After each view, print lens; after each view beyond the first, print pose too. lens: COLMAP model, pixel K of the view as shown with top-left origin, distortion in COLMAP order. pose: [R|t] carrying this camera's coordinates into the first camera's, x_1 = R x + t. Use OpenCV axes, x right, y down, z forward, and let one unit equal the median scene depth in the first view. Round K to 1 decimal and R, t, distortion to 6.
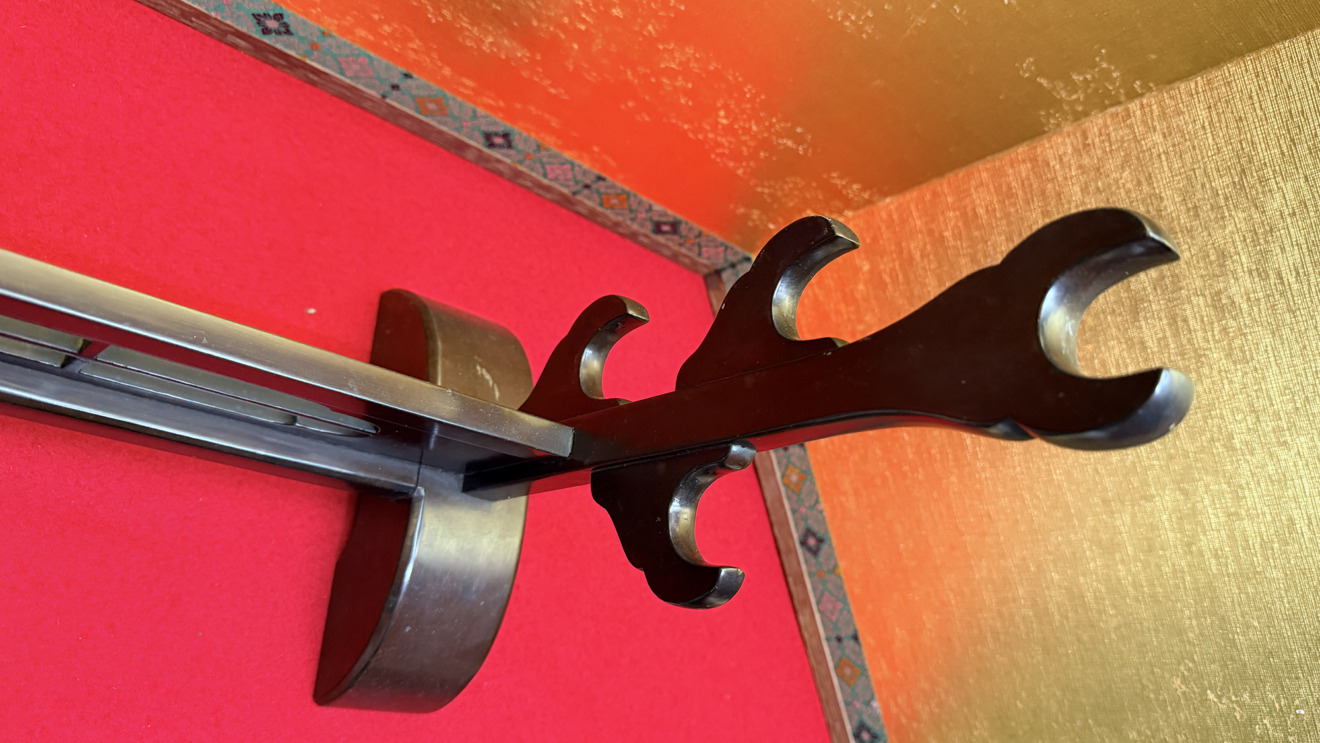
lens RADIAL K [[1002.9, 0, 682.5], [0, 1002.9, 378.0], [0, 0, 1]] dist [-0.005627, -0.019700]
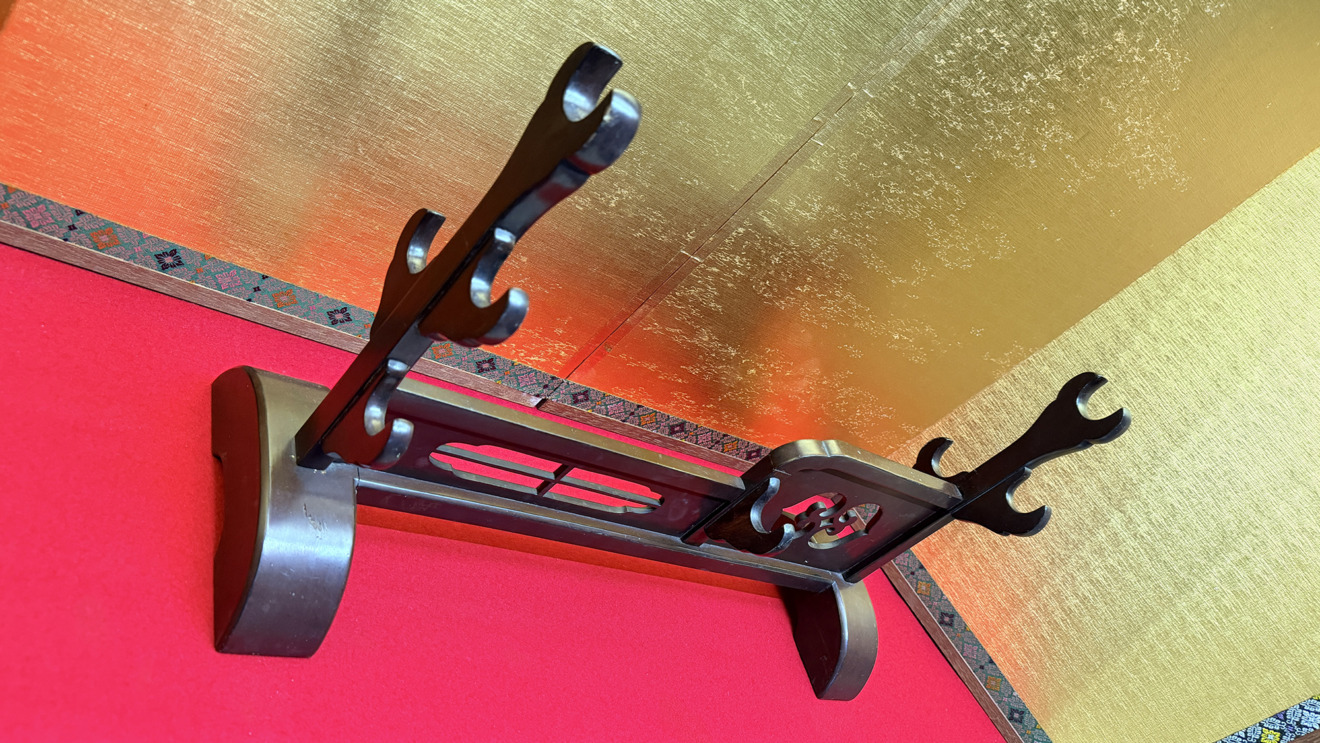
lens RADIAL K [[980.3, 0, 658.7], [0, 980.3, 370.9], [0, 0, 1]] dist [0.013351, 0.004721]
pose [[0.946006, -0.266079, 0.185132, -0.694986], [0.309025, 0.912719, -0.267295, 0.083034], [-0.097852, 0.310073, 0.945664, -0.927225]]
